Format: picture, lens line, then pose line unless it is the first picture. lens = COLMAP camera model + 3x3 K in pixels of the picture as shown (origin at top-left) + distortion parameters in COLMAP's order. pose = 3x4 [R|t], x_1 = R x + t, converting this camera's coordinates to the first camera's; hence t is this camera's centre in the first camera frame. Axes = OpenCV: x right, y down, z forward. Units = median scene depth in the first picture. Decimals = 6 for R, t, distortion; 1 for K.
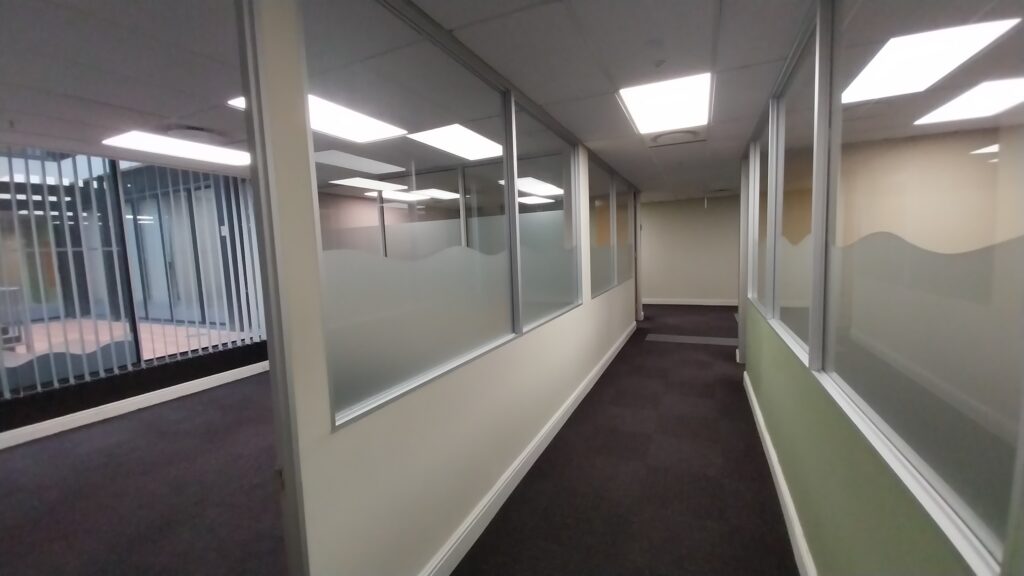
lens RADIAL K [[408.1, 0, 530.5], [0, 408.1, 281.9], [0, 0, 1]] dist [-0.022996, 0.000315]
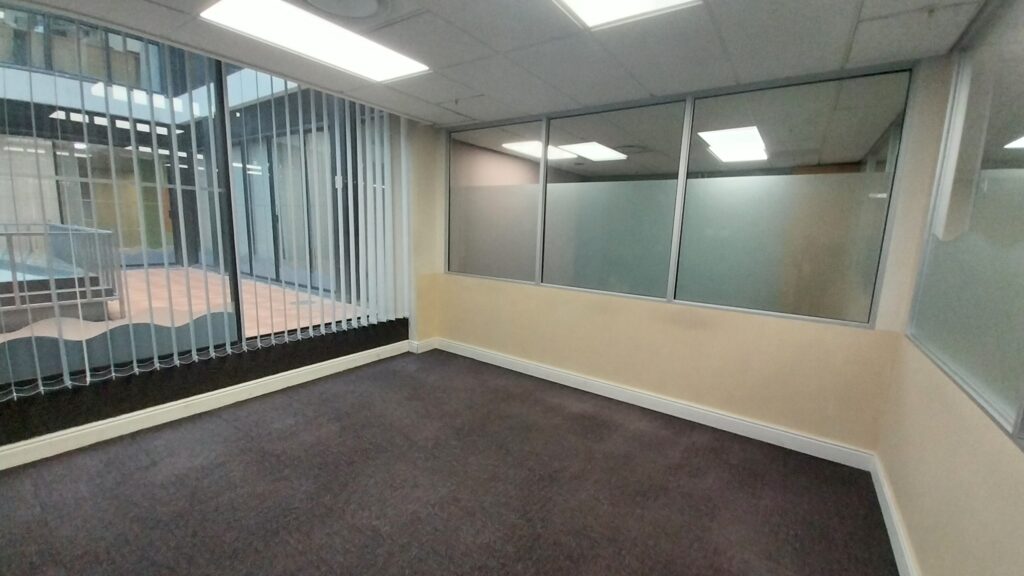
lens RADIAL K [[408.1, 0, 507.1], [0, 408.1, 285.4], [0, 0, 1]] dist [-0.022996, 0.000315]
pose [[0.976119, 0.104676, -0.190355, -0.314466], [-0.094180, 0.993534, 0.063403, 0.003523], [0.195761, -0.043961, 0.979666, 0.316344]]
